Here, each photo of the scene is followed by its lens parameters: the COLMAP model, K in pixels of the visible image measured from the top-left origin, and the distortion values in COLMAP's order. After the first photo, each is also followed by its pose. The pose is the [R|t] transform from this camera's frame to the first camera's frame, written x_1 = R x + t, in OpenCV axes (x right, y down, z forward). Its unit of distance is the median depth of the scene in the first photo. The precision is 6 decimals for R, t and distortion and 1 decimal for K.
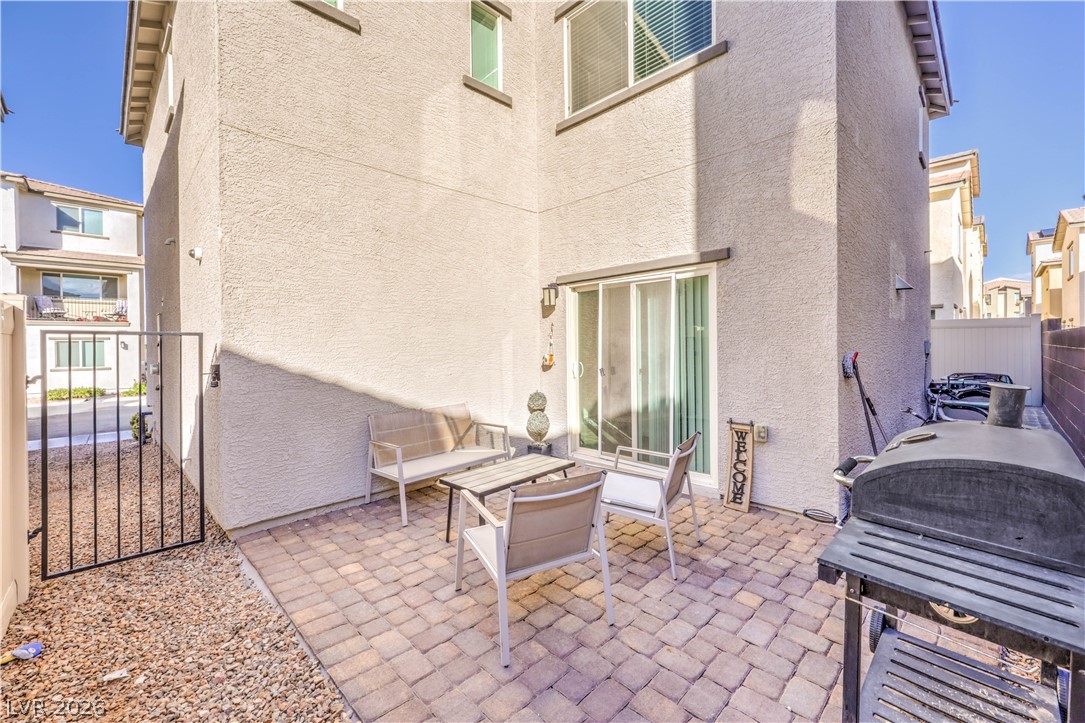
lens RADIAL K [[450.6, 0, 549.1], [0, 450.6, 349.1], [0, 0, 1]] dist [-0.002562, 0.000432]
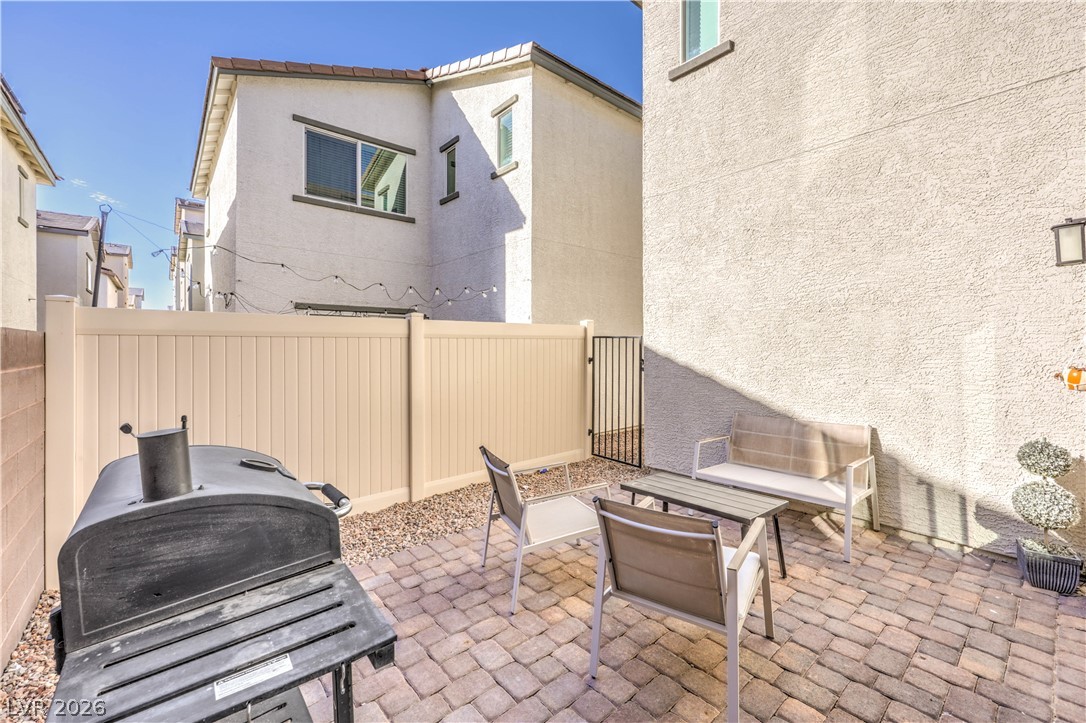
lens RADIAL K [[451.1, 0, 557.5], [0, 451.1, 345.6], [0, 0, 1]] dist [-0.002562, 0.000432]
pose [[-0.068917, 0.015358, -0.997504, 0.671292], [-0.004332, 0.999867, 0.015694, -0.021194], [0.997613, 0.005402, -0.068841, 0.665276]]
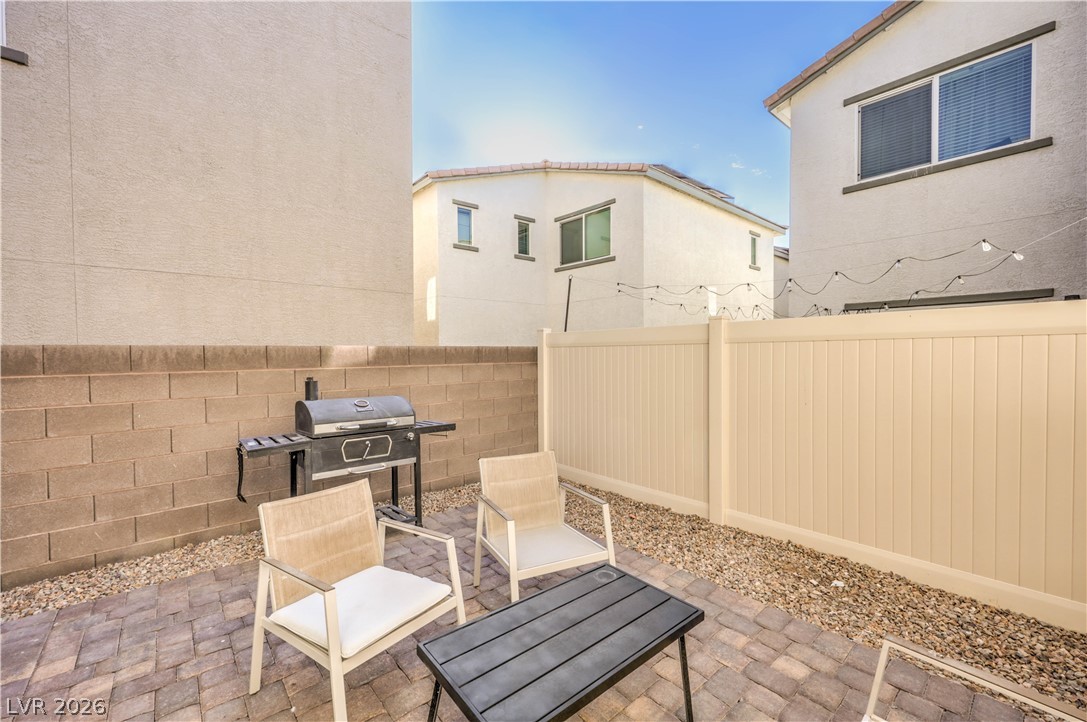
lens RADIAL K [[451.5, 0, 551.3], [0, 451.5, 356.9], [0, 0, 1]] dist [-0.002562, 0.000432]
pose [[-0.996834, 0.023380, 0.075993, -0.101162], [0.024555, 0.999592, 0.014561, -0.015097], [-0.075621, 0.016381, -0.997002, 1.248427]]
